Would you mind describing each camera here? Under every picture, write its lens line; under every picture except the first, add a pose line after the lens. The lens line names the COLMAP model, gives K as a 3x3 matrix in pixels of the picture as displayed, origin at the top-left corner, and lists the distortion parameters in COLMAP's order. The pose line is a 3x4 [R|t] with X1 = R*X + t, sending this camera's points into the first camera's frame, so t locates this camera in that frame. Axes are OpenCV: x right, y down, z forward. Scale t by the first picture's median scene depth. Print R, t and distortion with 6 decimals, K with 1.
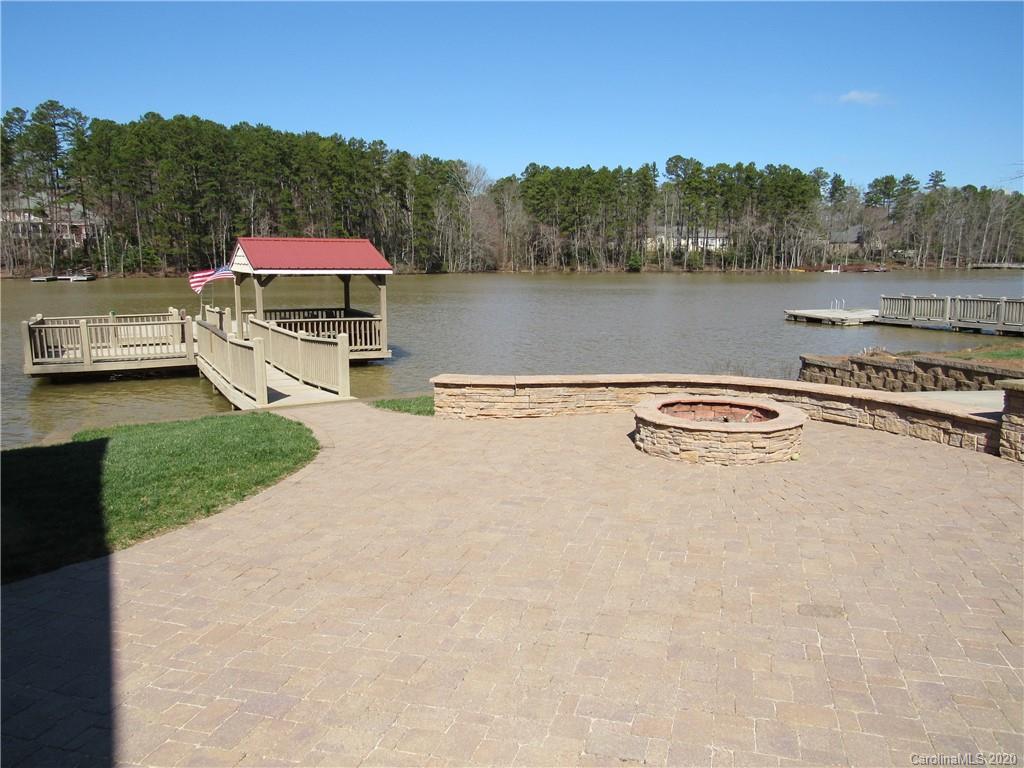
lens RADIAL K [[733.5, 0, 505.9], [0, 733.5, 384.8], [0, 0, 1]] dist [-0.016997, -0.007381]
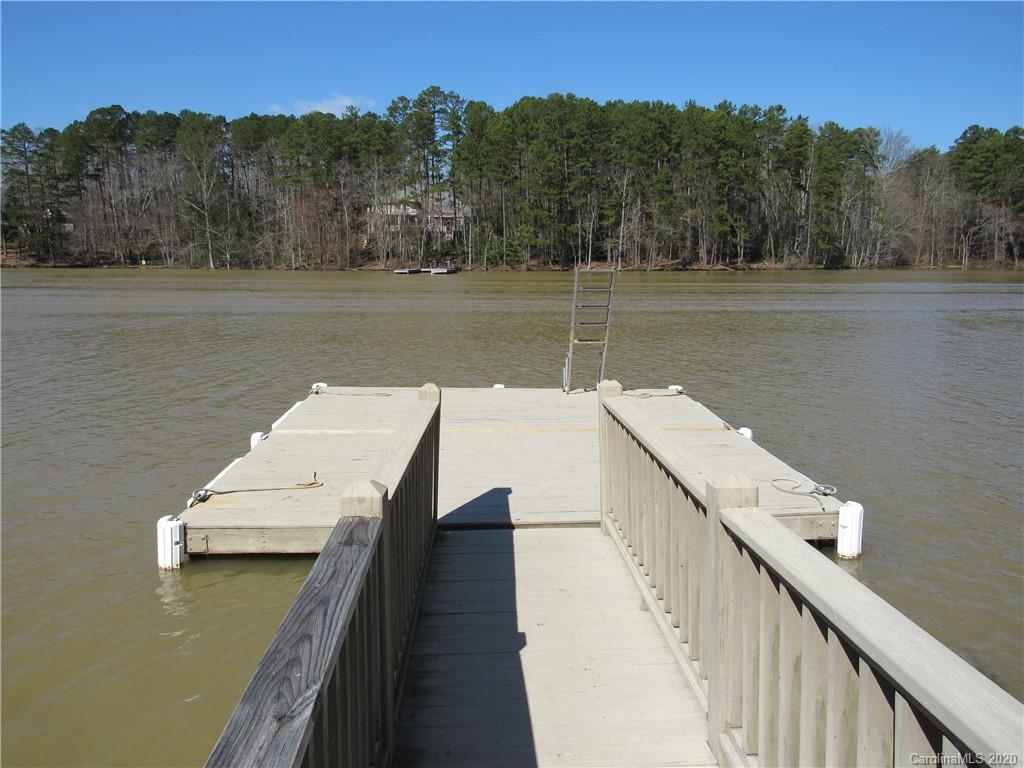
lens RADIAL K [[733.5, 0, 512.2], [0, 733.5, 392.2], [0, 0, 1]] dist [-0.016997, -0.007381]
pose [[0.896574, 0.076810, -0.436182, -0.068620], [-0.069470, 0.997045, 0.032779, -0.023218], [0.437411, 0.000912, 0.899261, 0.159513]]
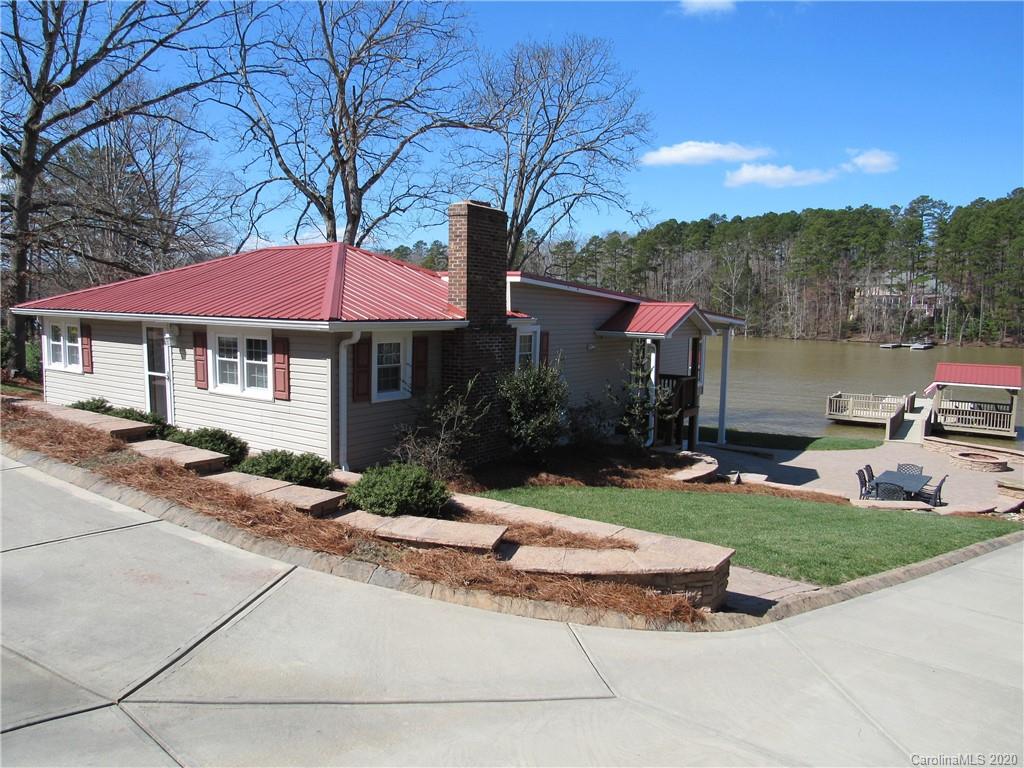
lens RADIAL K [[733.5, 0, 509.1], [0, 733.5, 390.8], [0, 0, 1]] dist [-0.016997, -0.007381]
pose [[0.482935, 0.098496, -0.870099, 0.113693], [-0.153633, 0.987771, 0.026545, -0.000859], [0.862073, 0.120856, 0.492162, -0.134208]]
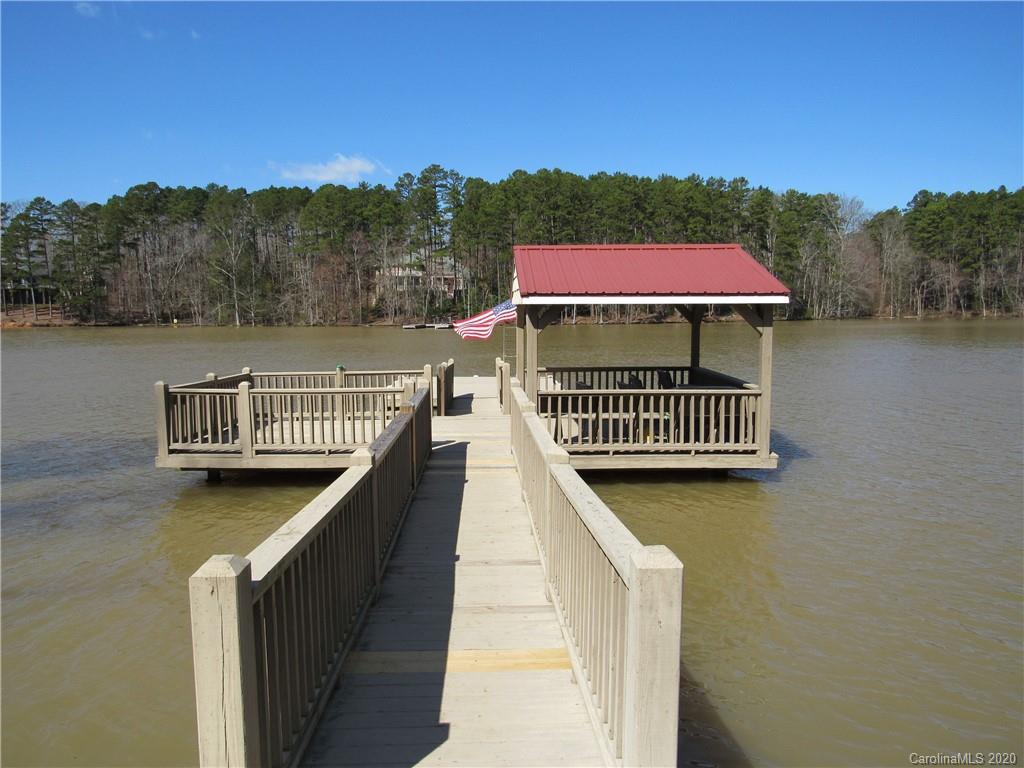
lens RADIAL K [[733.5, 0, 515.5], [0, 733.5, 397.1], [0, 0, 1]] dist [-0.016997, -0.007381]
pose [[0.898254, 0.037586, -0.437867, -0.015261], [-0.058704, 0.997669, -0.034787, -0.008953], [0.435539, 0.056952, 0.898367, 0.071744]]
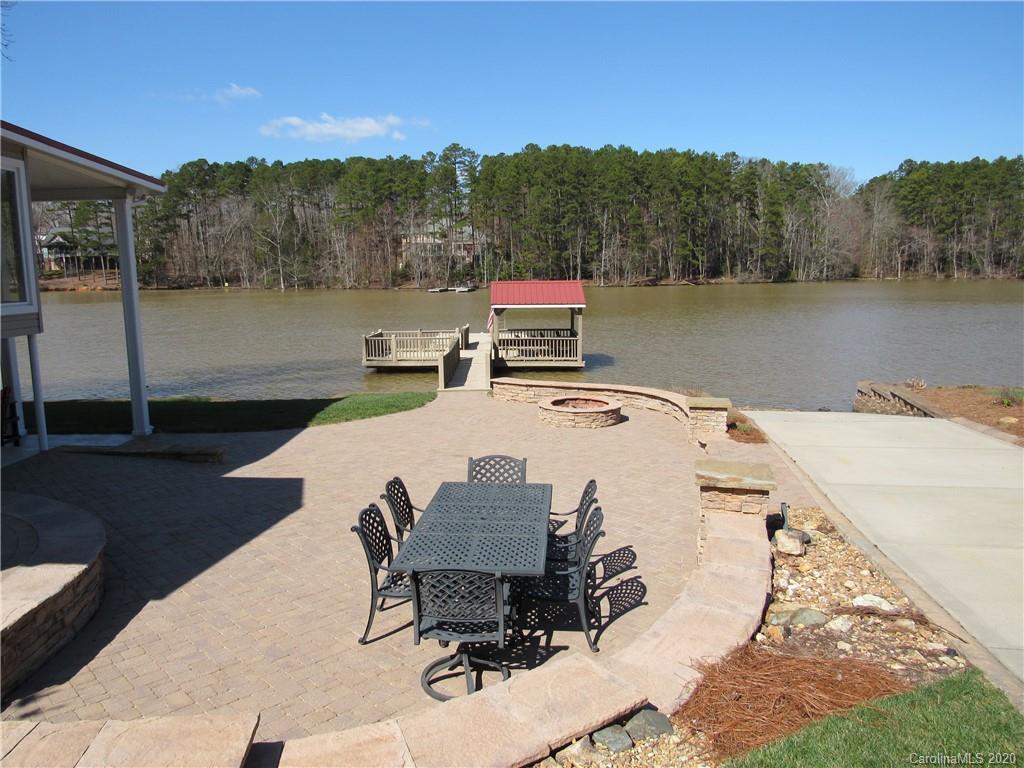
lens RADIAL K [[733.5, 0, 515.0], [0, 733.5, 391.9], [0, 0, 1]] dist [-0.016997, -0.007381]
pose [[0.885880, 0.061309, -0.459846, 0.057167], [-0.059611, 0.998055, 0.018226, -0.000934], [0.460069, 0.011266, 0.887811, -0.046121]]
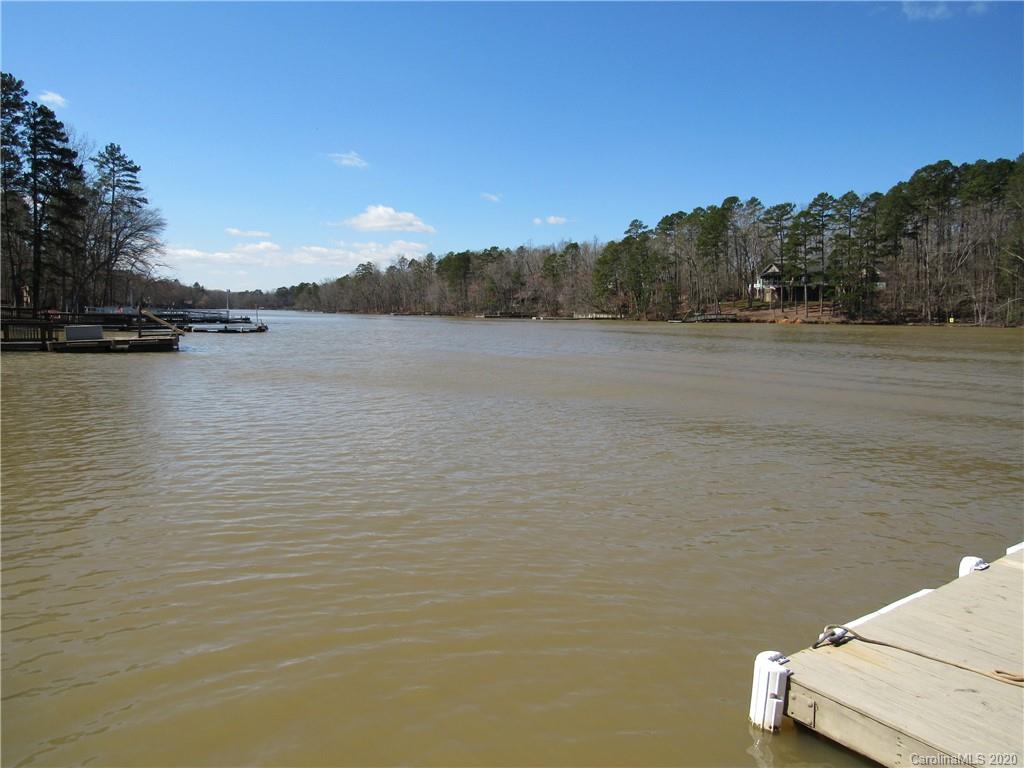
lens RADIAL K [[733.5, 0, 515.0], [0, 733.5, 376.0], [0, 0, 1]] dist [-0.016997, -0.007381]
pose [[0.094773, 0.075564, -0.992627, -0.089431], [-0.161135, 0.985131, 0.059609, -0.027342], [0.982371, 0.154298, 0.105539, 0.197661]]
